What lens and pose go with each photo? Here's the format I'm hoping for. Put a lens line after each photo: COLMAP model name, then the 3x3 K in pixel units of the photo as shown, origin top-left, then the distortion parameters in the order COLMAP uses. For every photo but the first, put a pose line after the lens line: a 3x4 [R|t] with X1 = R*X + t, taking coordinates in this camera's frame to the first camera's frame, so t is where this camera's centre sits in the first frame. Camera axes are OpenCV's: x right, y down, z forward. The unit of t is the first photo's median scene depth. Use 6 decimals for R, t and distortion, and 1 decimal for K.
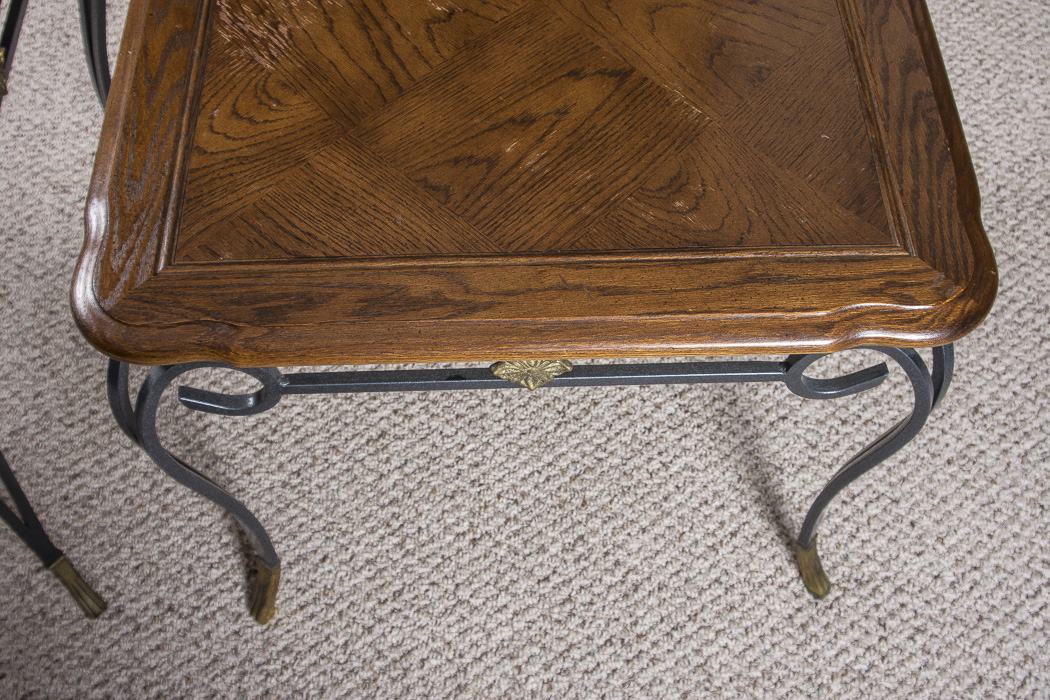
lens RADIAL K [[1292.9, 0, 530.5], [0, 1292.9, 362.2], [0, 0, 1]] dist [-0.169067, 0.094158]
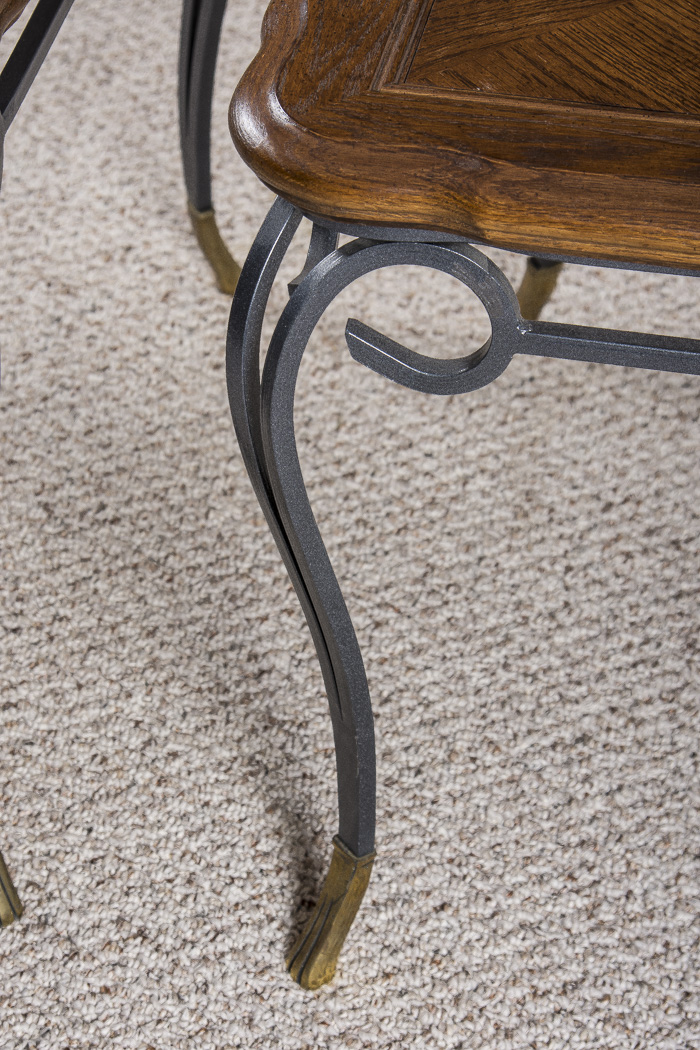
lens RADIAL K [[3046.0, 0, 350.0], [0, 3046.0, 525.0], [0, 0, 1]] dist [0.317473, 0.818430]
pose [[0.972272, 0.156931, -0.173376, -0.003300], [-0.202386, 0.936112, -0.287635, 0.385378], [0.117161, 0.314748, 0.941917, -0.253221]]
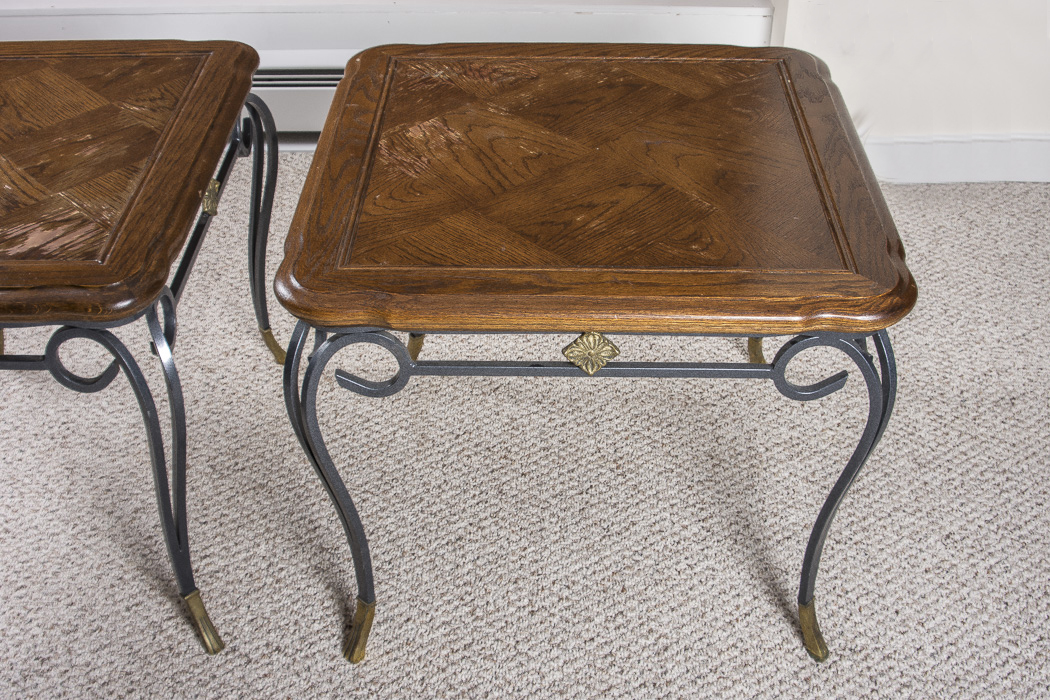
lens RADIAL K [[1304.3, 0, 525.0], [0, 1304.3, 350.0], [0, 0, 1]] dist [-0.187900, 0.164774]
pose [[0.998839, 0.029356, -0.038197, -0.011934], [-0.041488, 0.927173, -0.372328, 0.373834], [0.024485, 0.373481, 0.927315, -0.226712]]
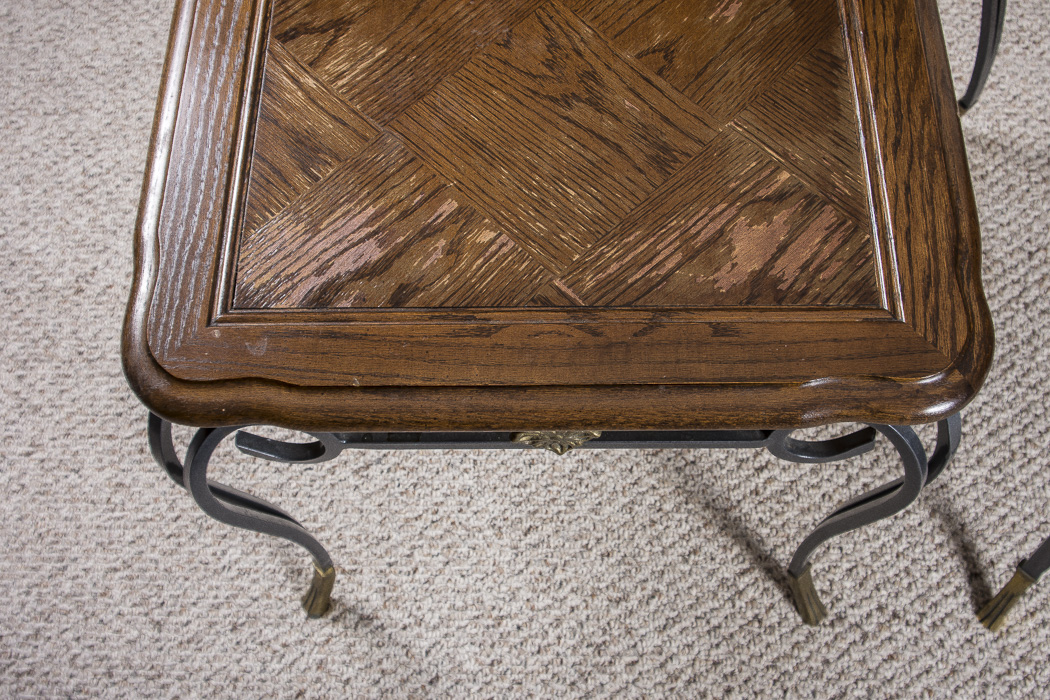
lens RADIAL K [[1281.2, 0, 525.0], [0, 1281.2, 350.0], [0, 0, 1]] dist [-0.181817, 0.179885]
pose [[0.999082, 0.025384, -0.034495, -0.534014], [-0.022030, 0.995293, 0.094377, -0.086529], [0.036728, -0.093531, 0.994939, 0.071274]]
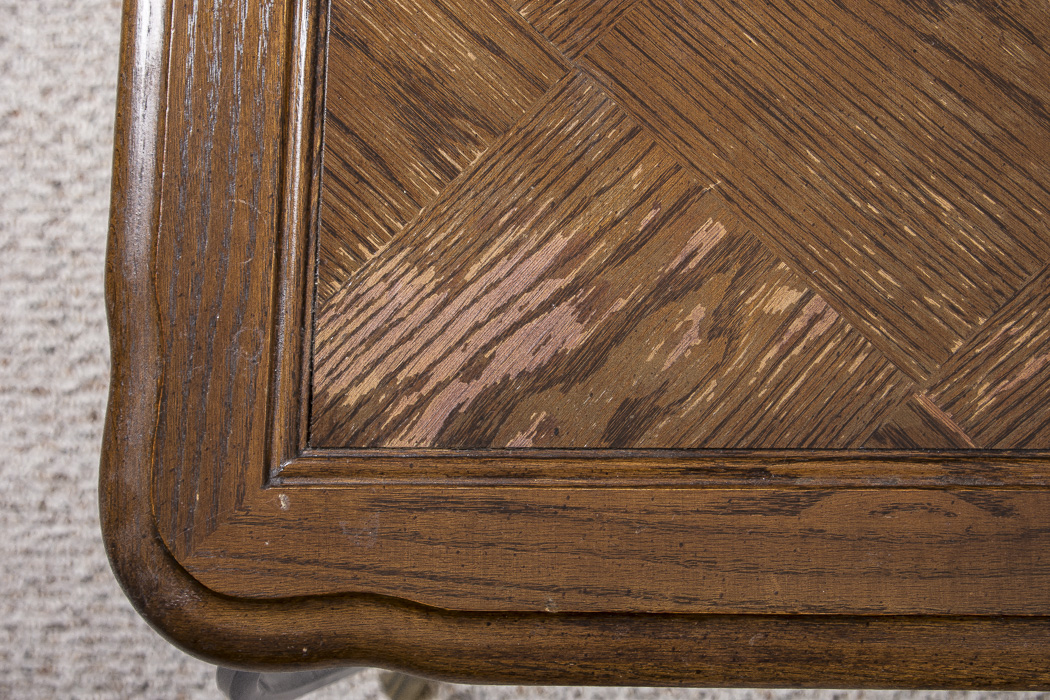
lens RADIAL K [[1992.3, 0, 525.0], [0, 1992.3, 350.0], [0, 0, 1]] dist [0.012159, 0.216679]
pose [[0.996431, 0.031083, -0.078486, -0.600700], [-0.004858, 0.949314, 0.314291, -0.229506], [0.084277, -0.312788, 0.946077, 0.201582]]
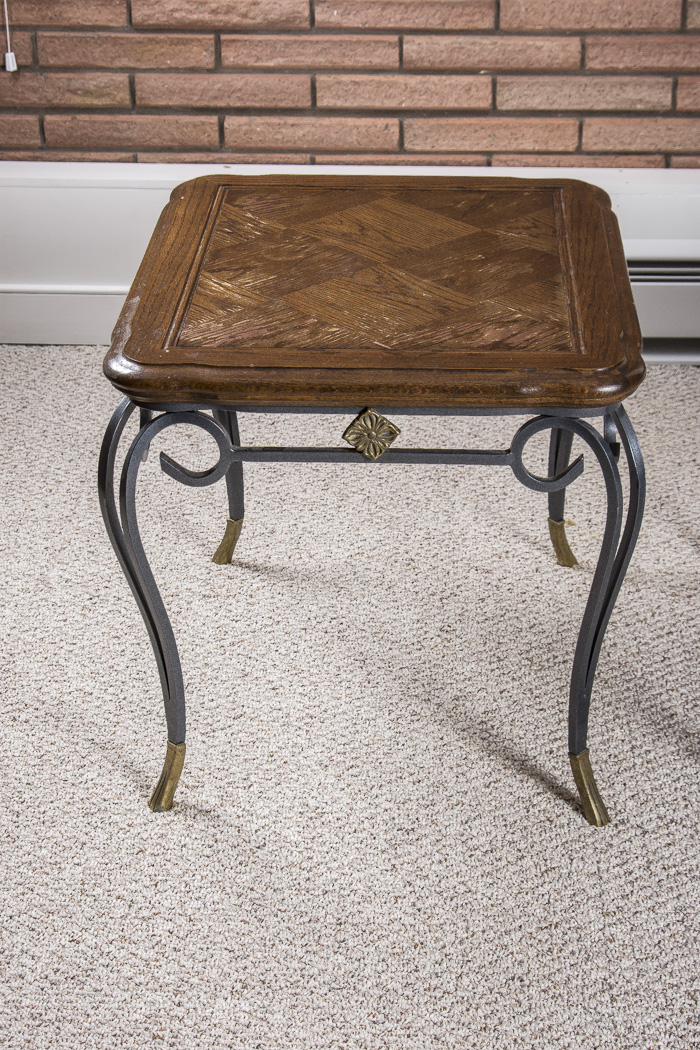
lens RADIAL K [[1992.3, 0, 350.0], [0, 1992.3, 525.0], [0, 0, 1]] dist [0.012159, 0.216679]
pose [[0.996727, 0.034968, -0.072885, -0.441670], [-0.067556, 0.855475, -0.513419, 0.862396], [0.044398, 0.516662, 0.855037, -0.581424]]
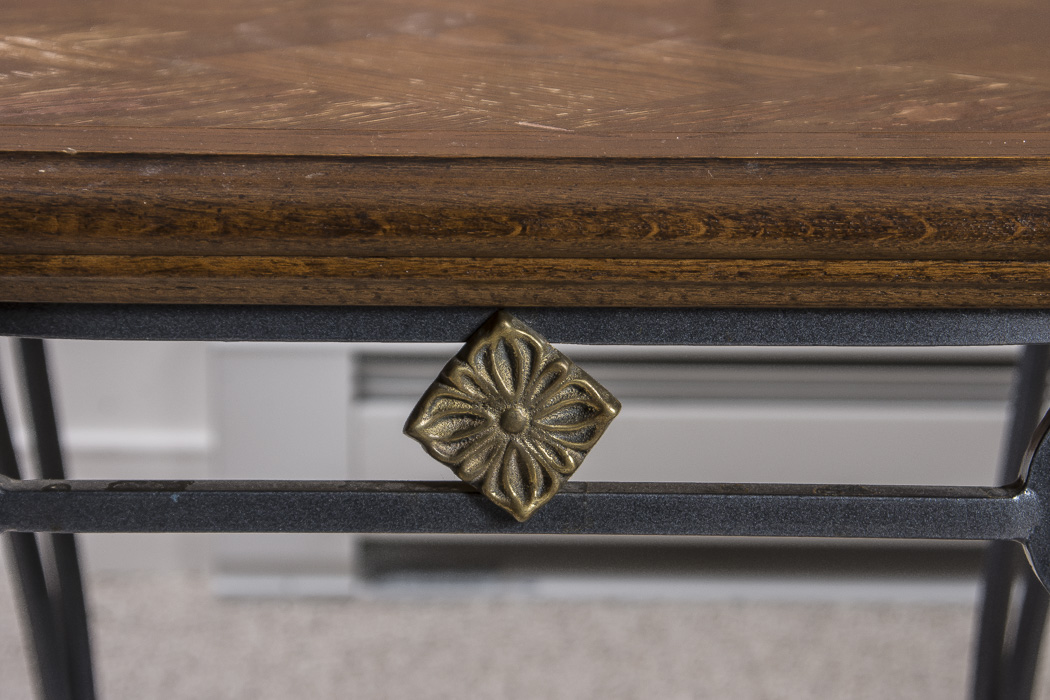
lens RADIAL K [[3046.0, 0, 525.0], [0, 3046.0, 350.0], [0, 0, 1]] dist [0.317473, 0.818430]
pose [[0.999274, 0.020791, -0.031920, -0.516974], [-0.037350, 0.699557, -0.713600, 0.458737], [0.007494, 0.714274, 0.699826, 0.238689]]
